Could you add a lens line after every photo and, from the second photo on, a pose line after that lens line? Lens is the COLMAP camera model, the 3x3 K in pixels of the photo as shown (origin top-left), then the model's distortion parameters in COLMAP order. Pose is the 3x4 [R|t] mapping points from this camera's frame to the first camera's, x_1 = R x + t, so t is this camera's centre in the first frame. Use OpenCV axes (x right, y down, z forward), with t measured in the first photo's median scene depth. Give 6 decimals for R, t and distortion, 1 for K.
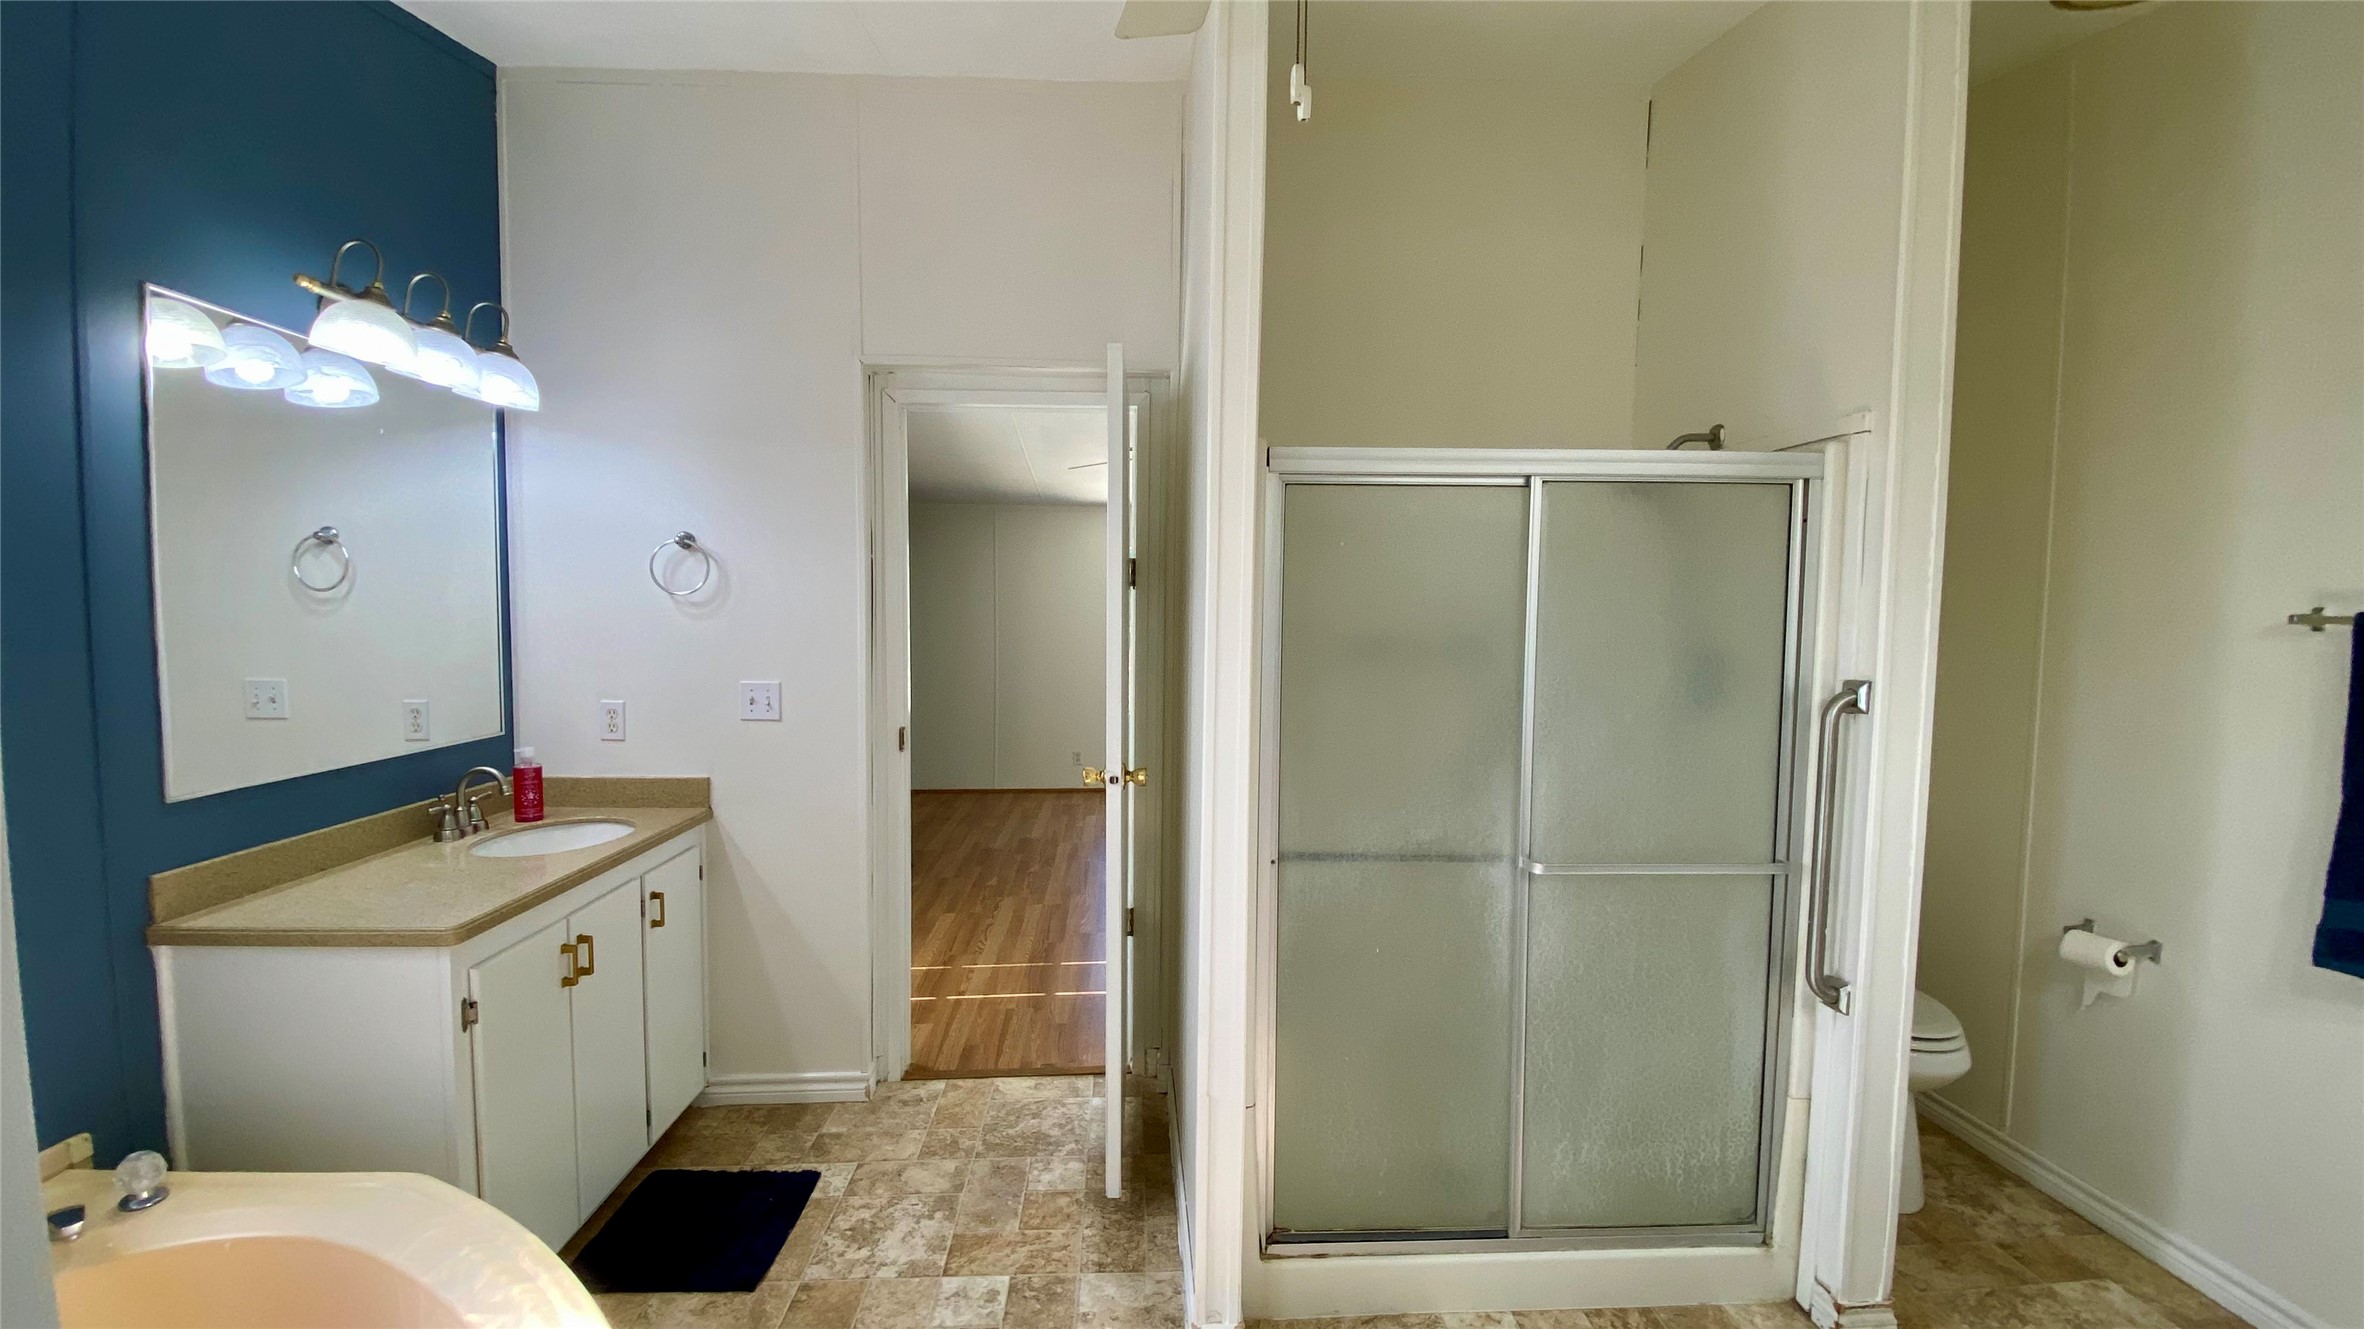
lens RADIAL K [[980.3, 0, 1164.1], [0, 980.3, 661.5], [0, 0, 1]] dist [0.065479, -0.038909]
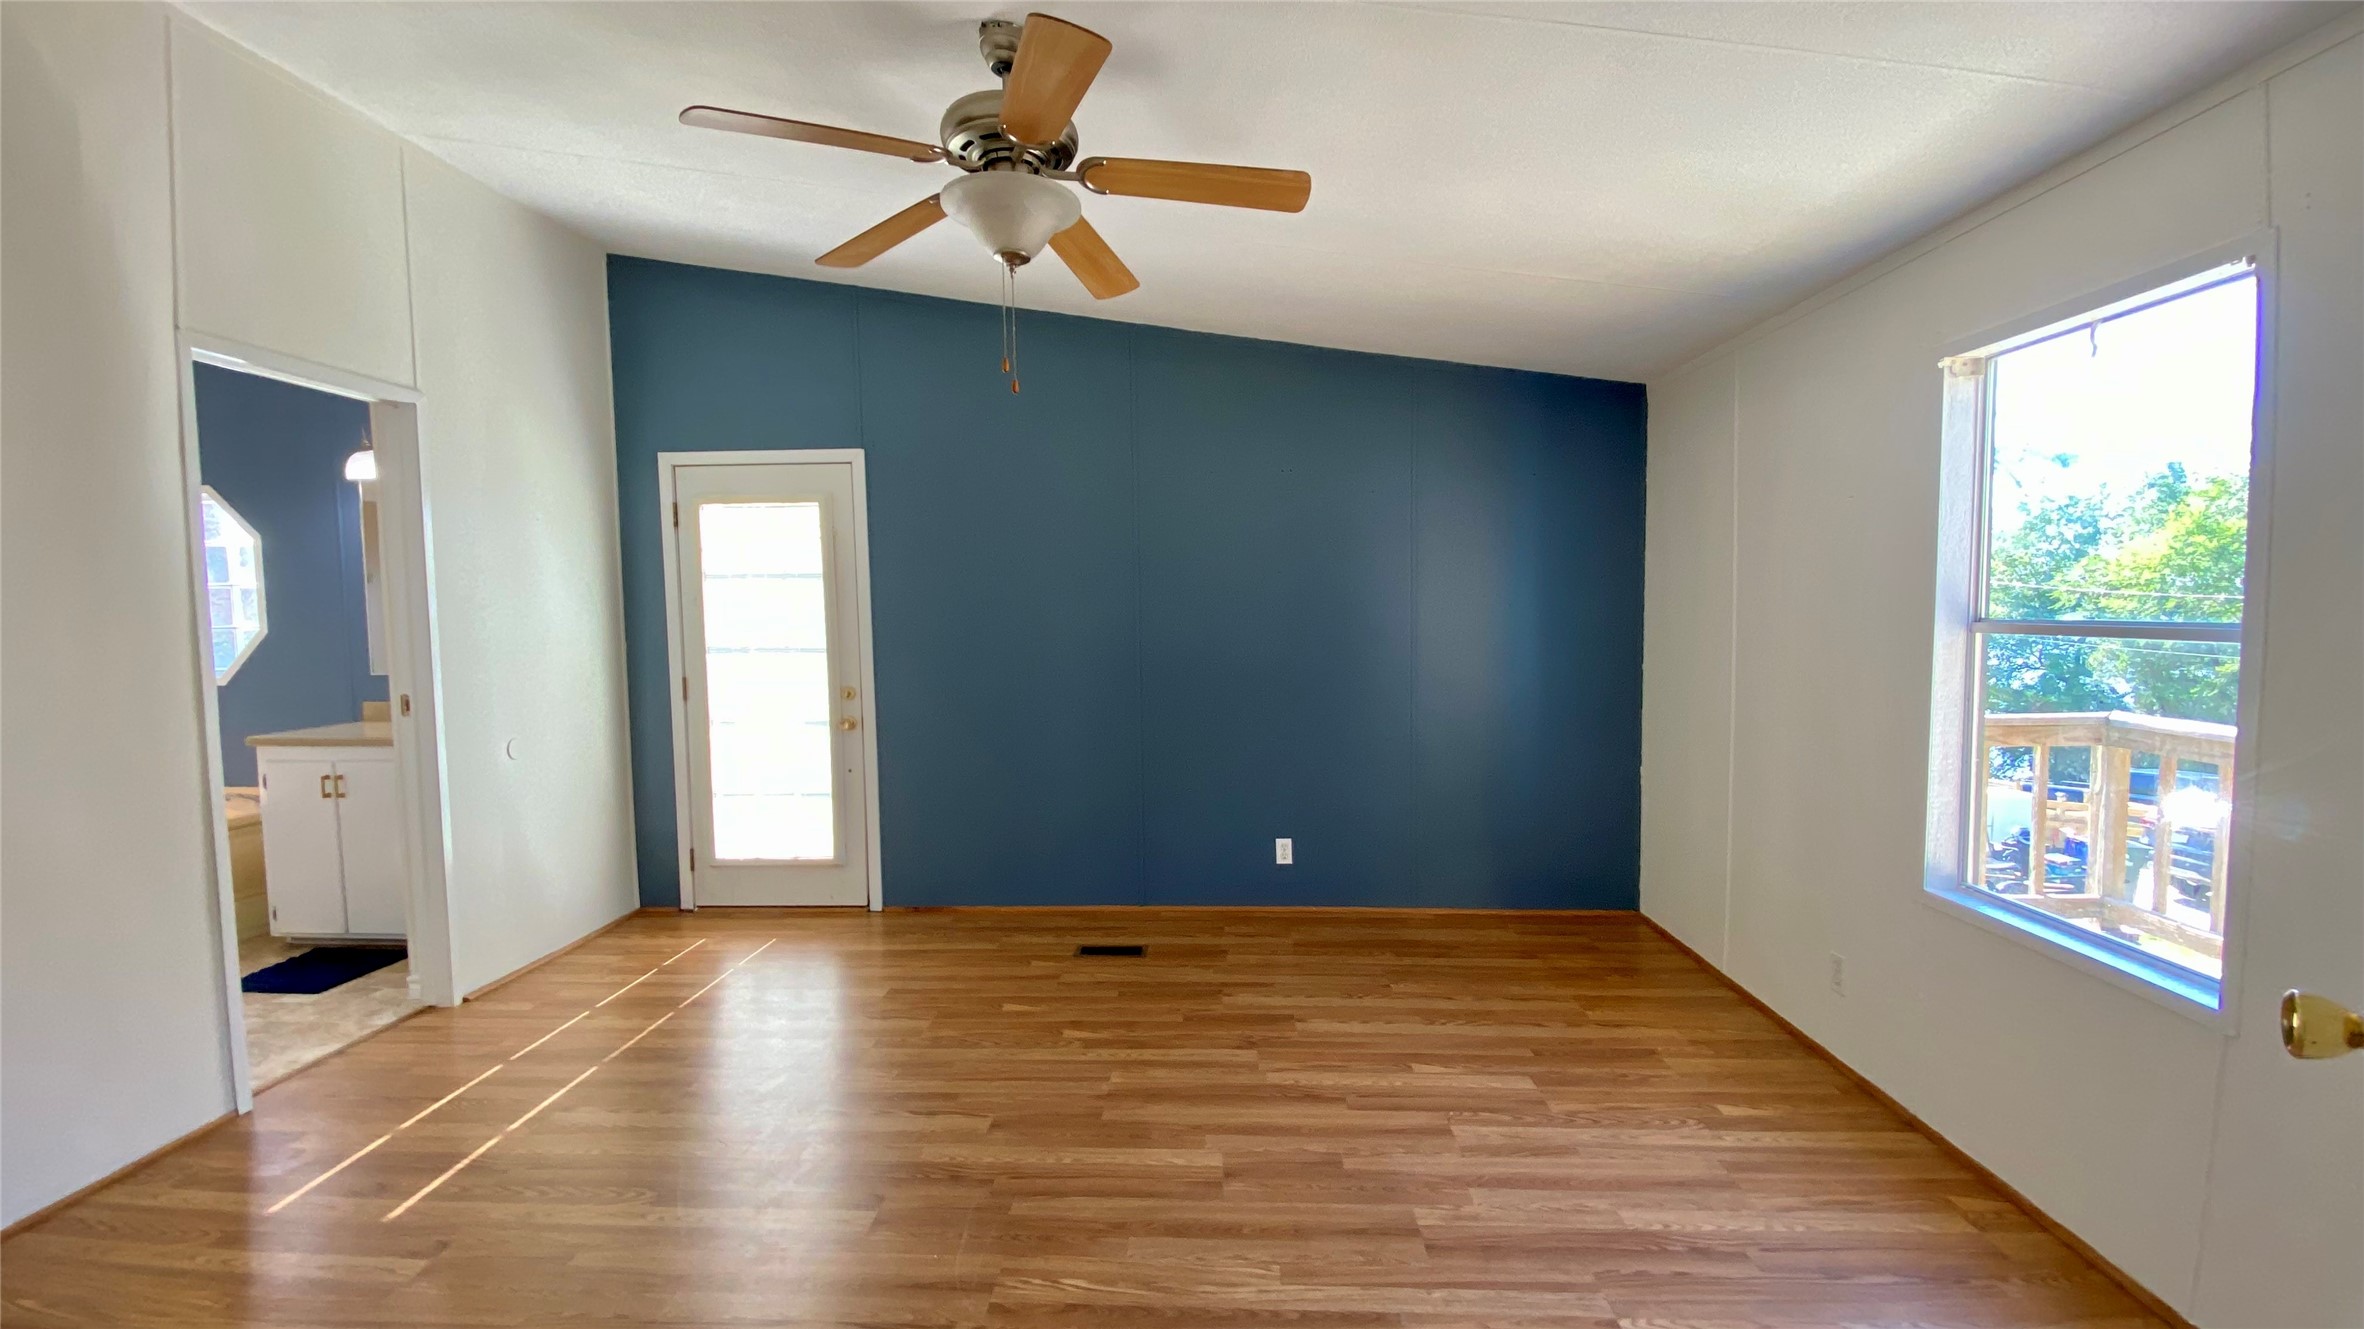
lens RADIAL K [[961.7, 0, 1182.0], [0, 961.7, 664.5], [0, 0, 1]] dist [-0.000185, -0.000247]
pose [[-0.113795, 0.036154, -0.992846, 0.514349], [-0.032967, 0.998650, 0.040143, -0.036447], [0.992957, 0.037299, -0.112450, 1.397231]]
